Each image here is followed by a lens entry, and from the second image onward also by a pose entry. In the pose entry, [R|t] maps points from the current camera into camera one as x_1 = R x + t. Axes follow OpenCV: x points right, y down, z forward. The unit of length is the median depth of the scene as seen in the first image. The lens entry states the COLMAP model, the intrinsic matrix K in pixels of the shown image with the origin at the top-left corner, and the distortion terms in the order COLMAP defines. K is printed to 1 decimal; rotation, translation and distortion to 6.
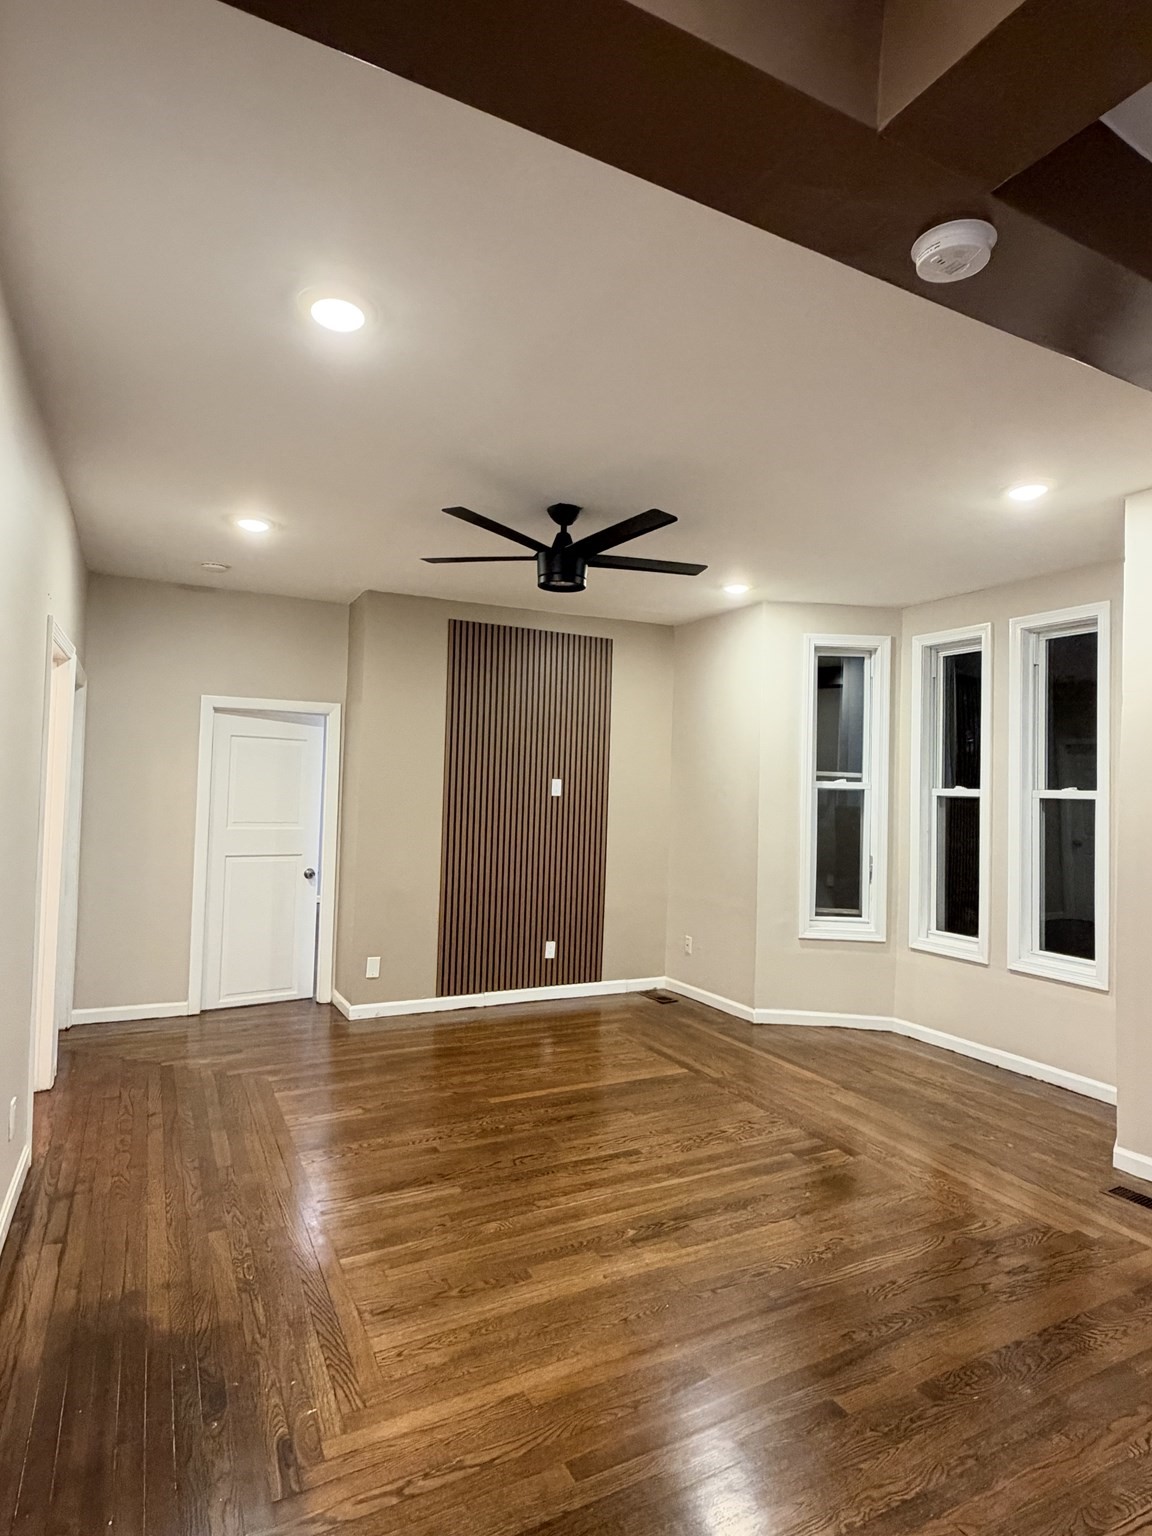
lens RADIAL K [[830.0, 0, 576.0], [0, 830.0, 768.0], [0, 0, 1]] dist [-0.000514, 0.000262]
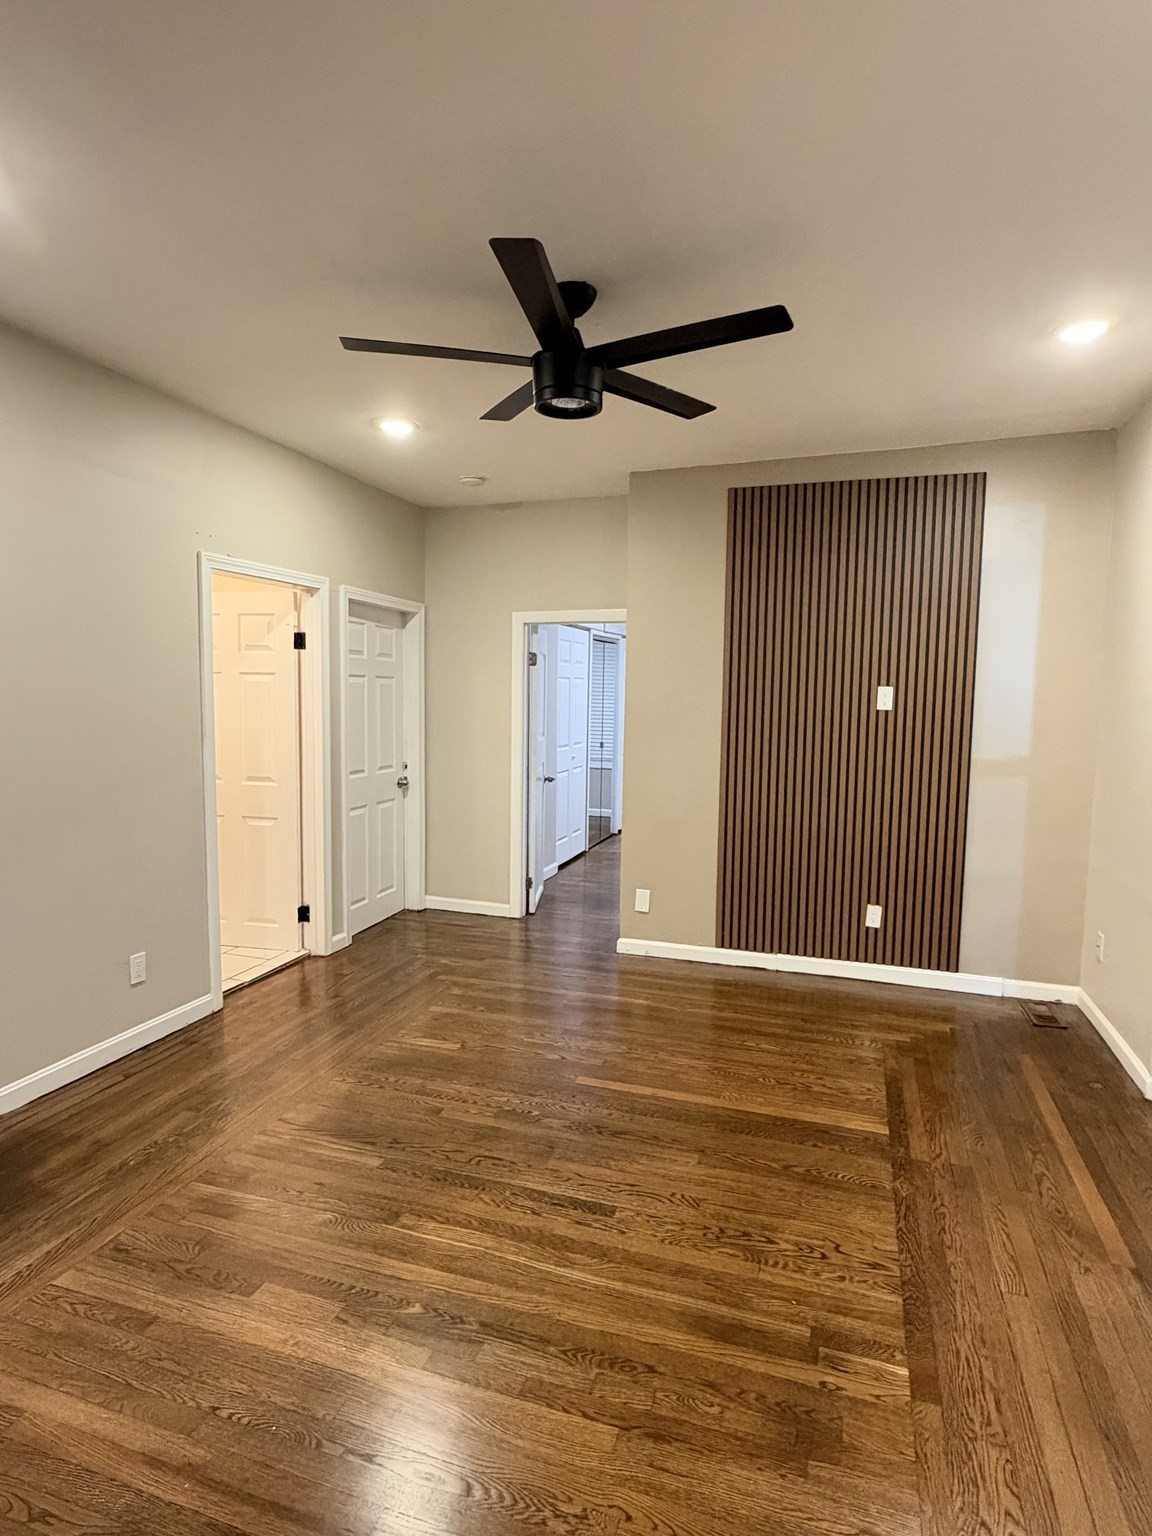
lens RADIAL K [[830.0, 0, 576.0], [0, 830.0, 768.0], [0, 0, 1]] dist [-0.000514, 0.000262]
pose [[0.699643, 0.043145, -0.713189, 0.424512], [0.023908, 0.996202, 0.083720, 0.023876], [0.714092, -0.075625, 0.695955, 0.411869]]
